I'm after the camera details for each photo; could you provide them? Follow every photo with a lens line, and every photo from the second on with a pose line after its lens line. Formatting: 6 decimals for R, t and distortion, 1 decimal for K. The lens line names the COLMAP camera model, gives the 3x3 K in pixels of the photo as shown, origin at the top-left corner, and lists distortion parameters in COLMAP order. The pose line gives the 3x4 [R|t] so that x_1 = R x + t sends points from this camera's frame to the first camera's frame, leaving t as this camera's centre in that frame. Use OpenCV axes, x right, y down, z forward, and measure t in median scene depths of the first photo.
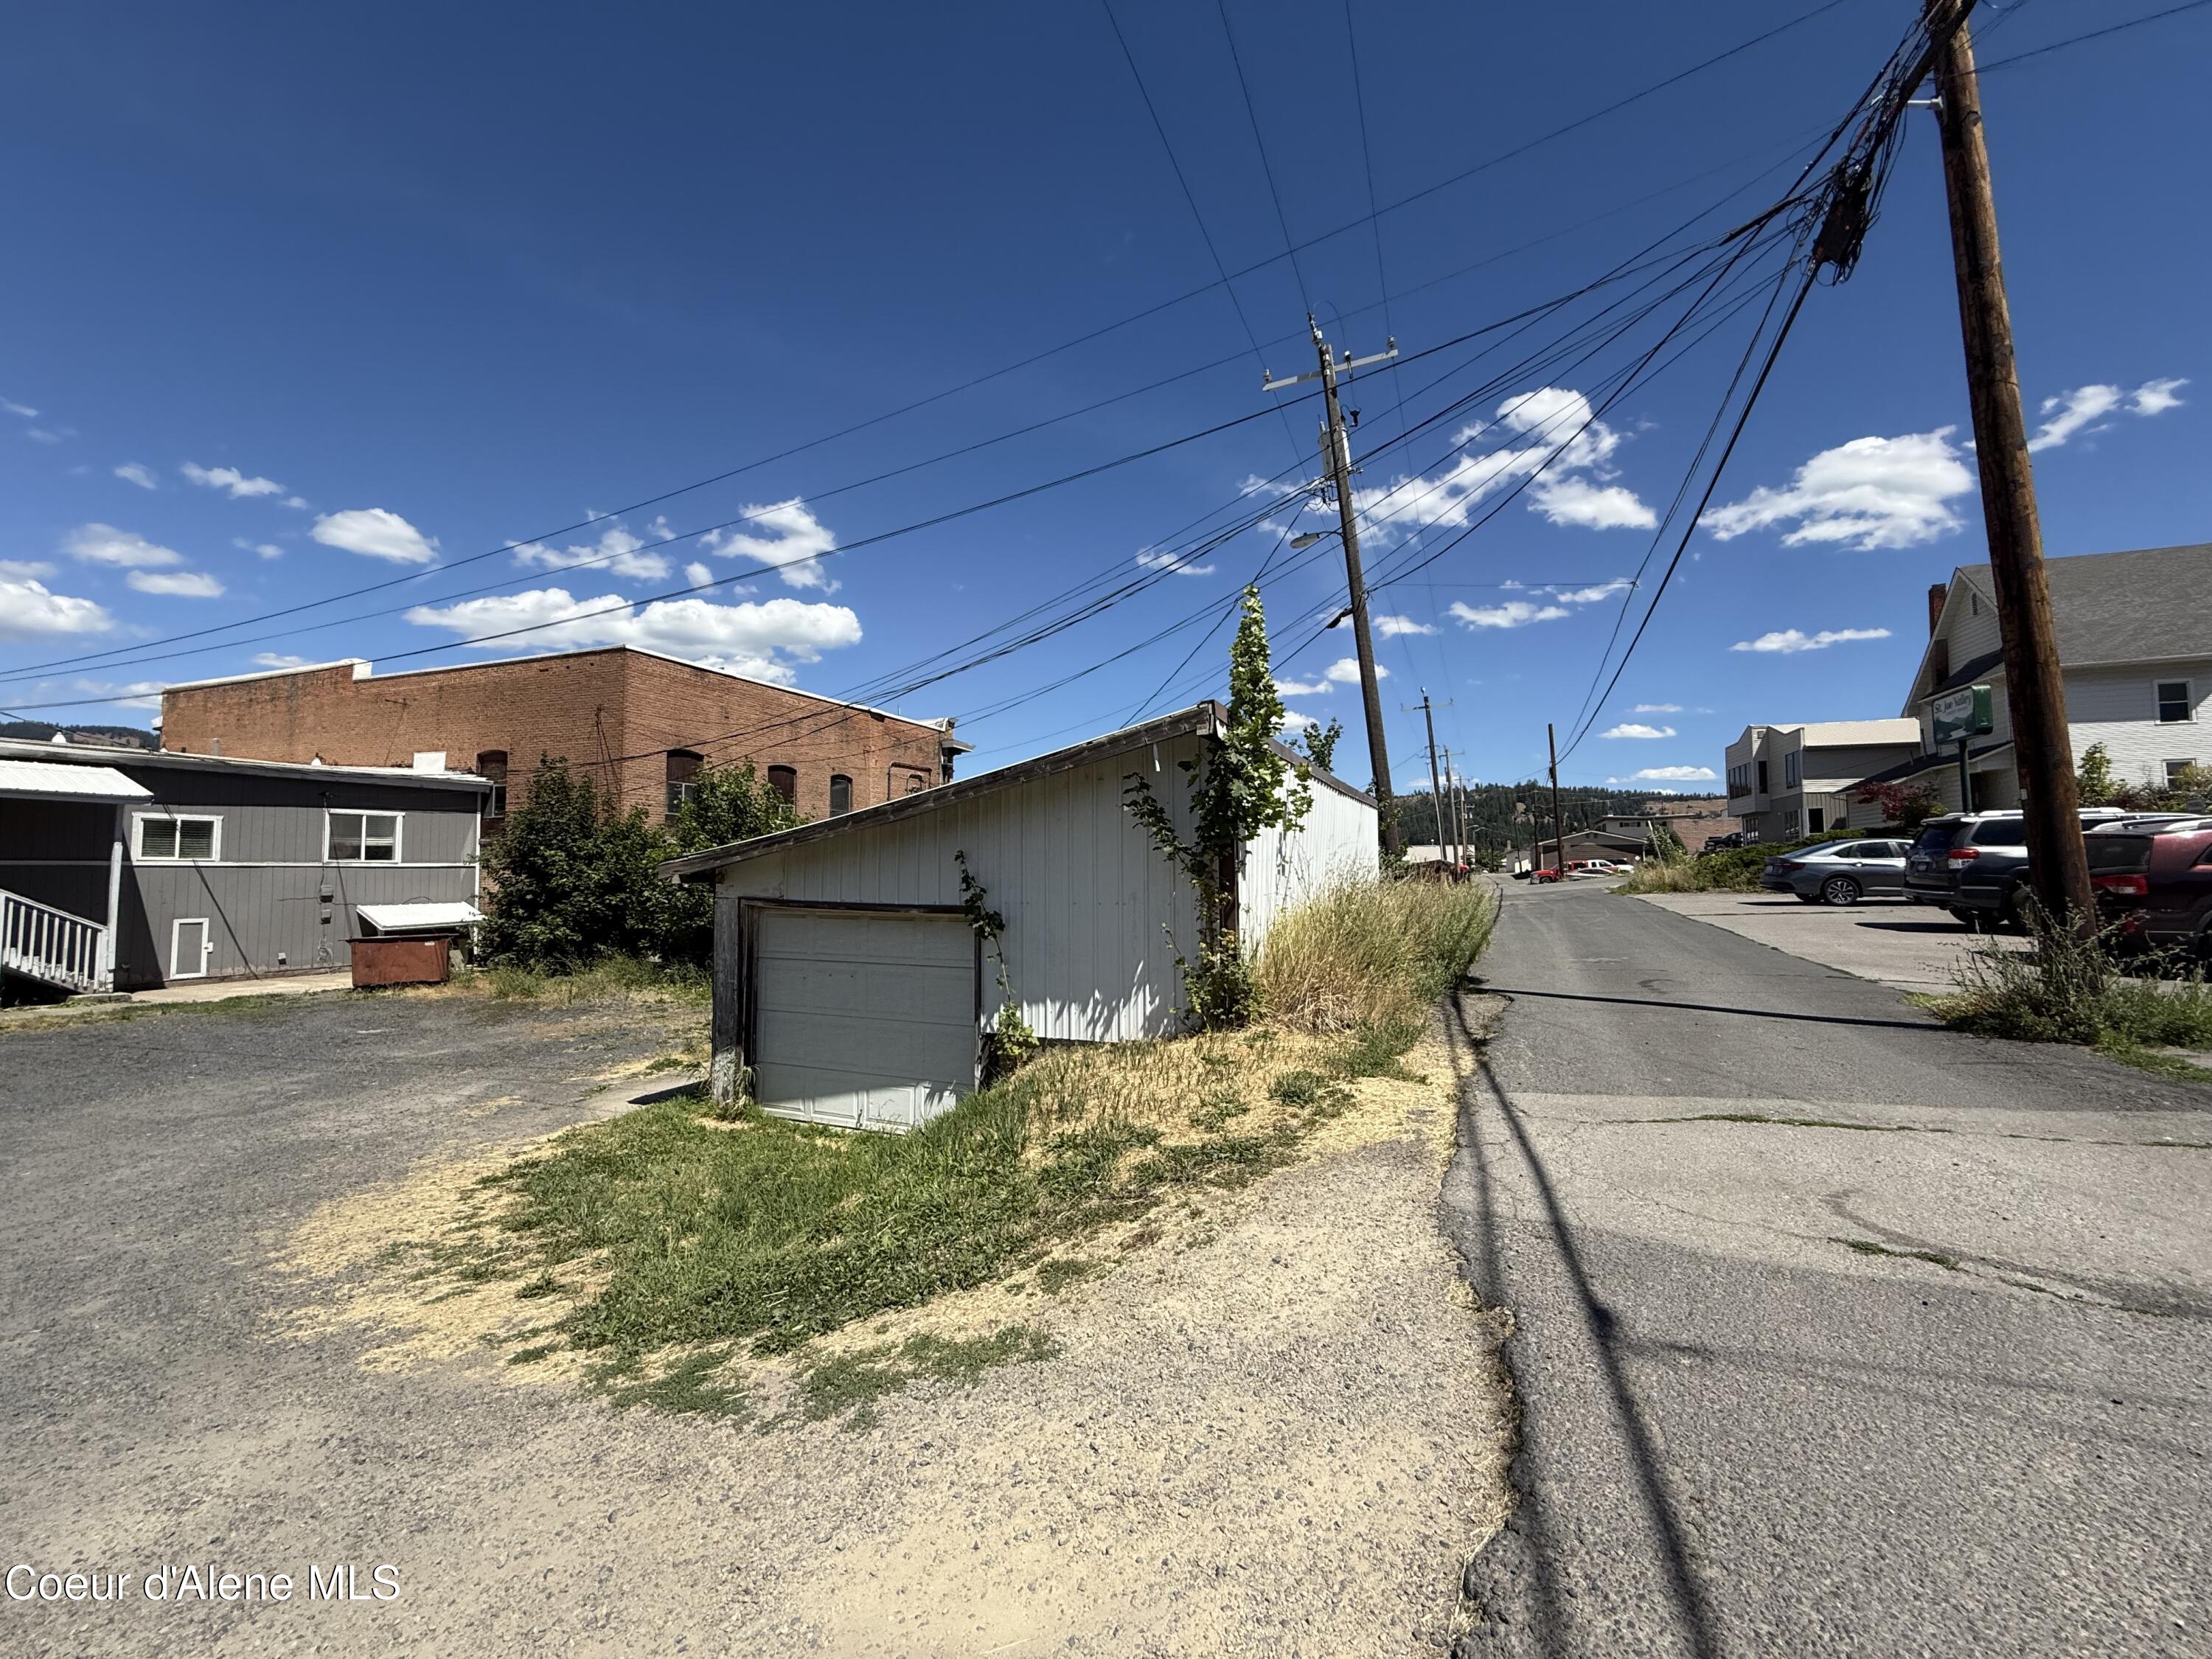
lens RADIAL K [[880.8, 0, 1102.2], [0, 880.8, 824.0], [0, 0, 1]] dist [0.000176, 0.000166]
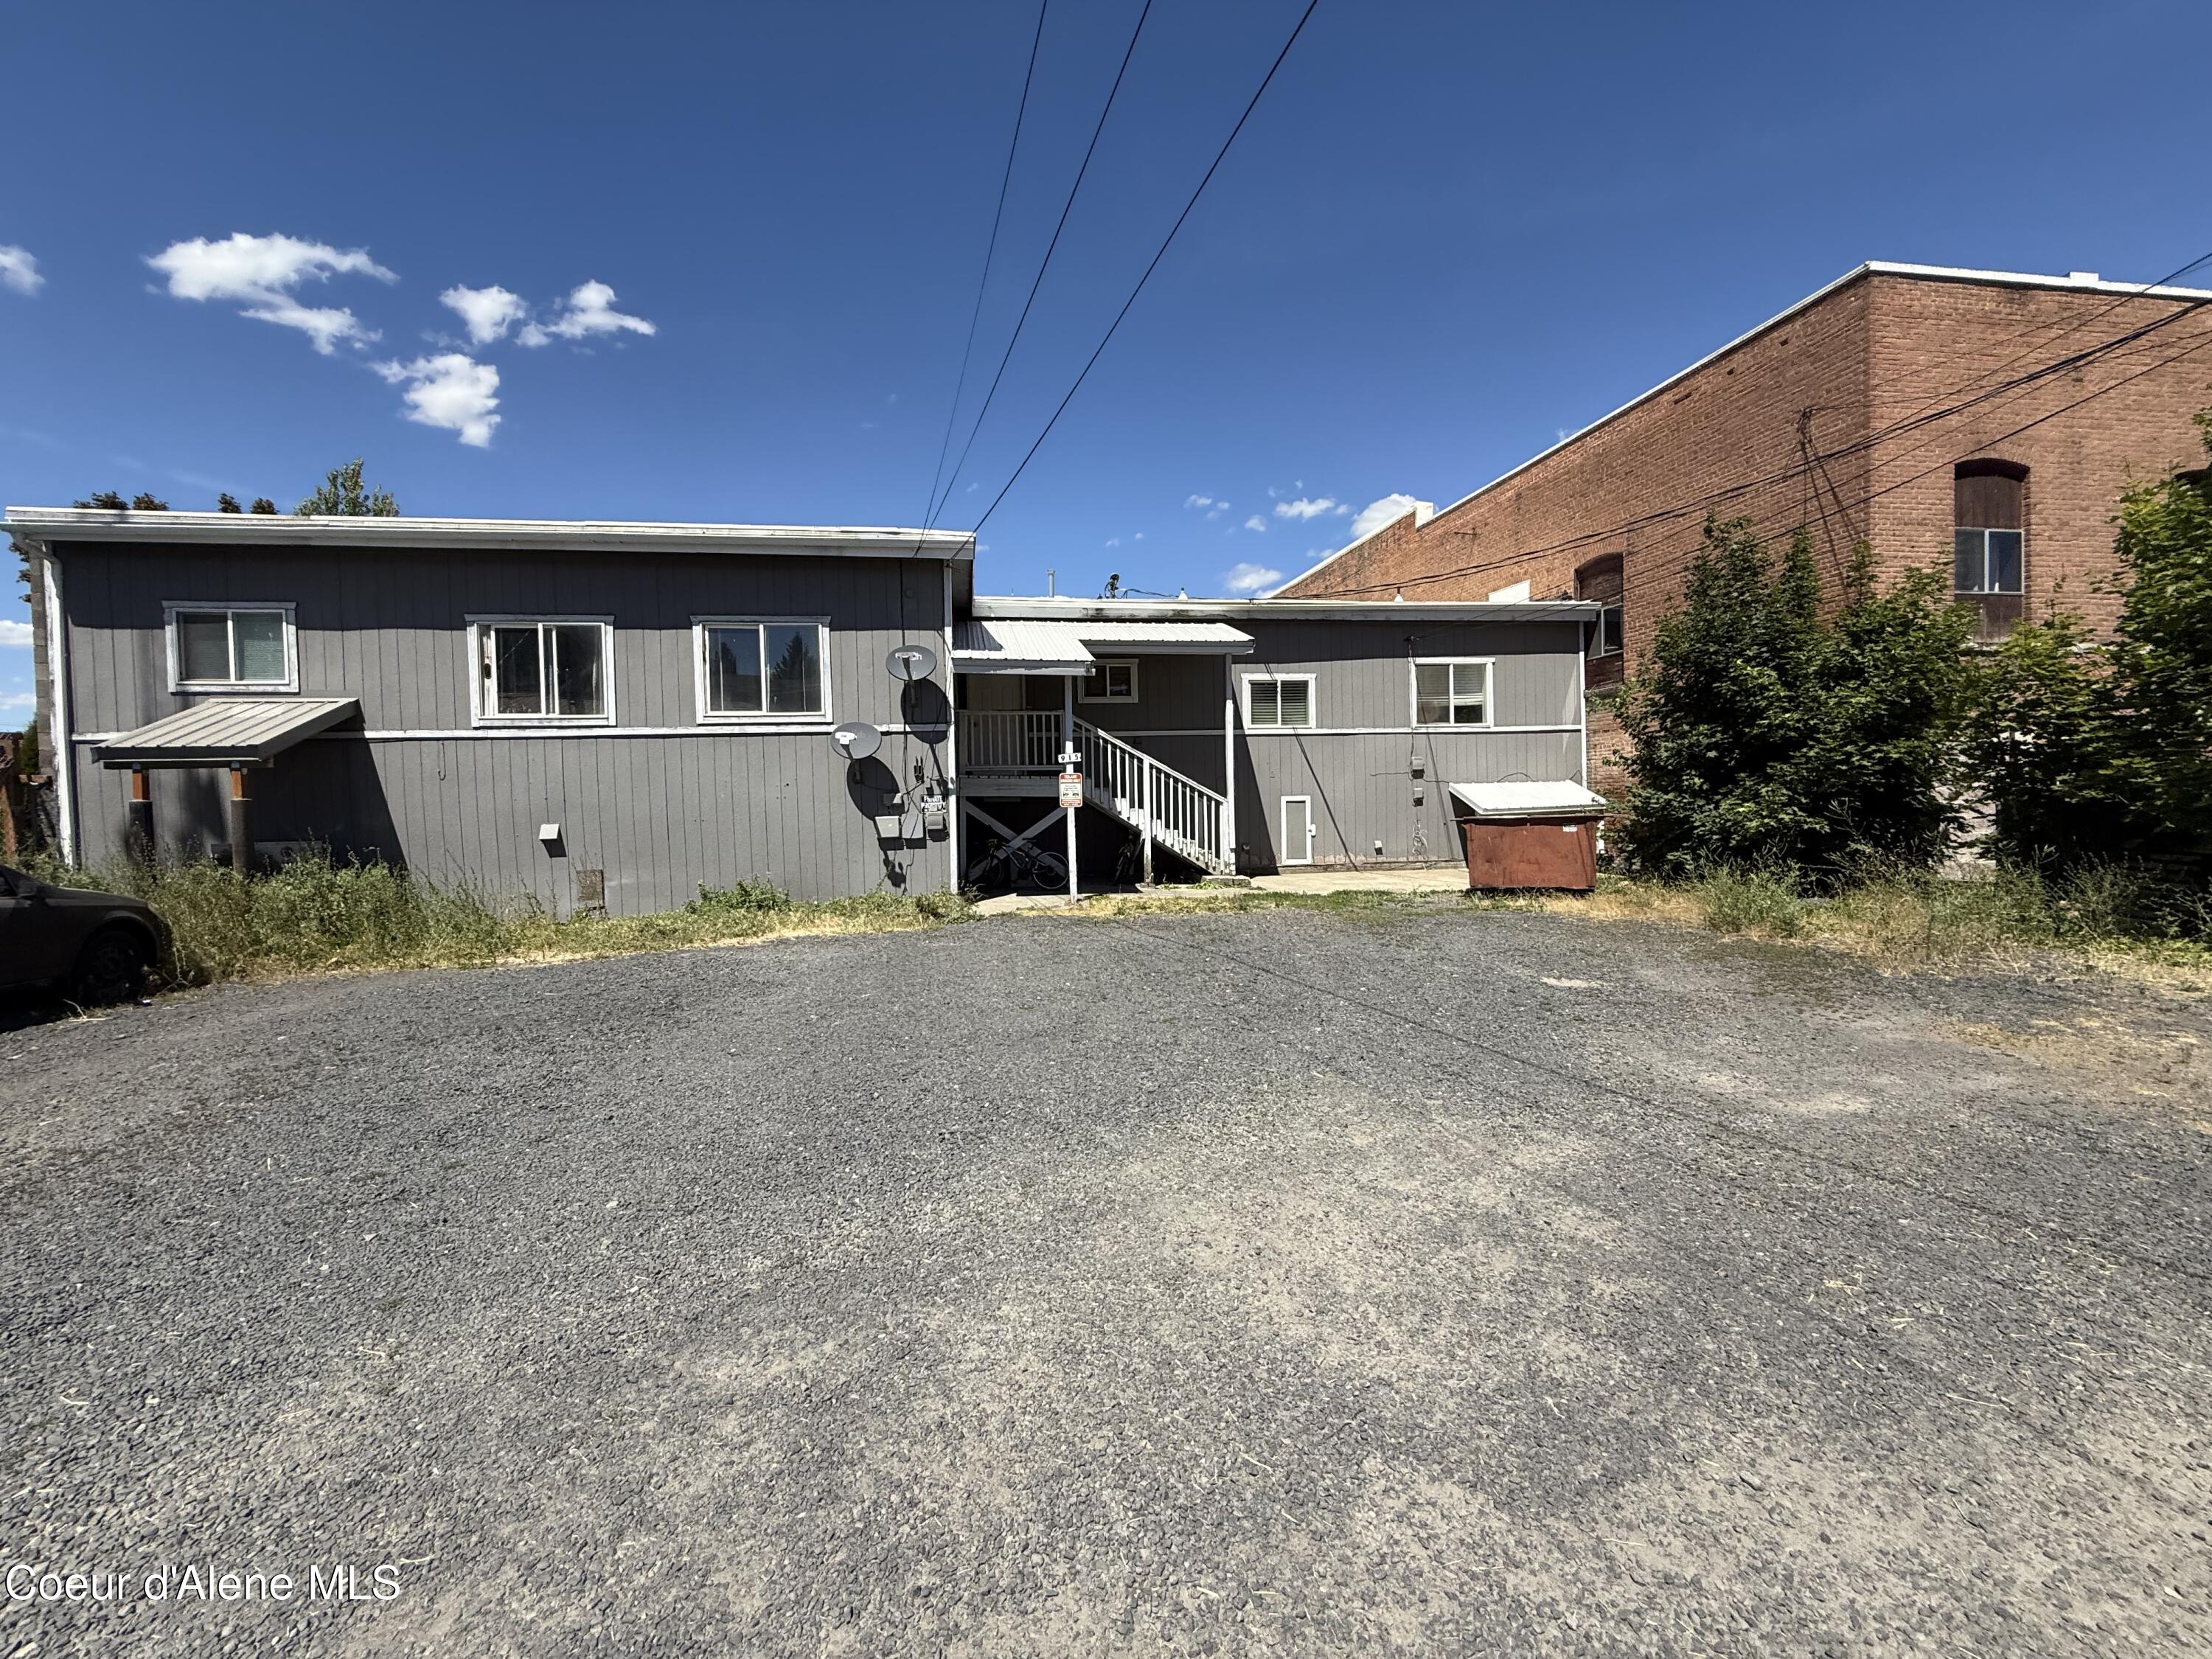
lens RADIAL K [[880.8, 0, 1102.2], [0, 880.8, 824.0], [0, 0, 1]] dist [0.000176, 0.000166]
pose [[0.528264, 0.009932, -0.849022, -0.501031], [0.067250, 0.996301, 0.053498, 0.093878], [0.846413, -0.085358, 0.525642, 0.479540]]
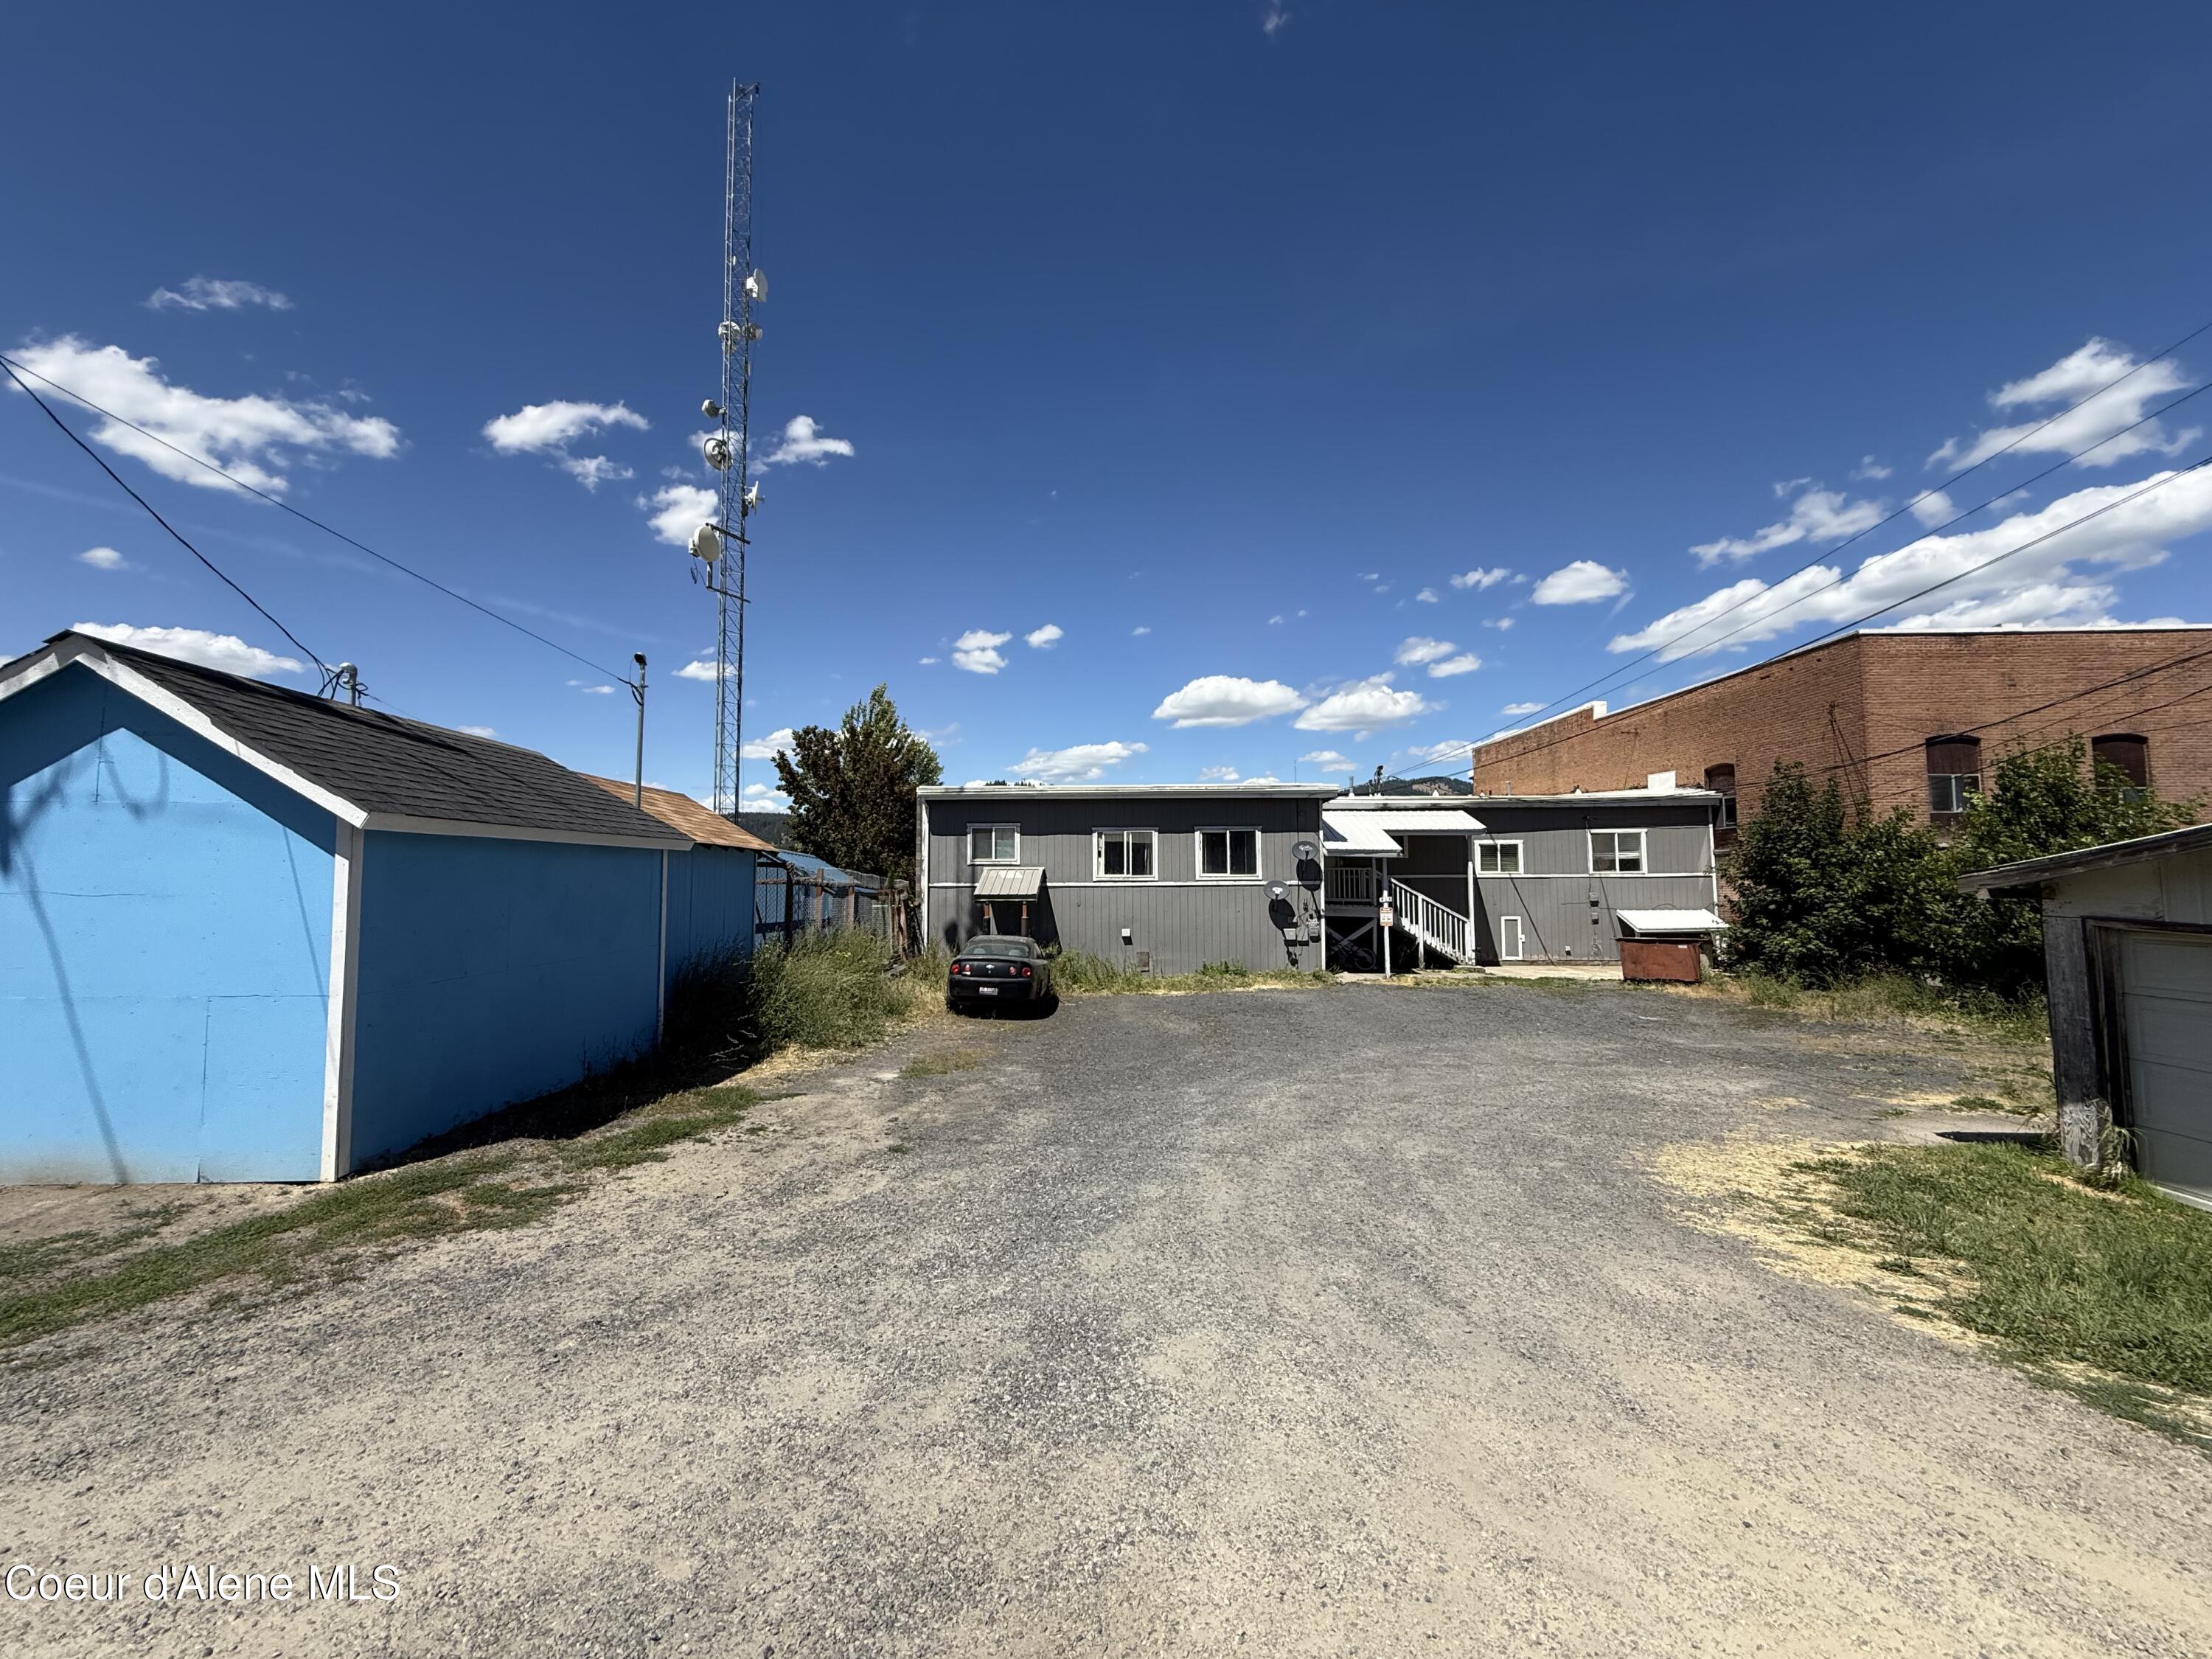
lens RADIAL K [[880.8, 0, 1102.2], [0, 880.8, 824.0], [0, 0, 1]] dist [0.000176, 0.000166]
pose [[0.357881, -0.061367, -0.931749, 0.019595], [0.054060, 0.997526, -0.044935, -0.009437], [0.932201, -0.034289, 0.360313, -0.089561]]
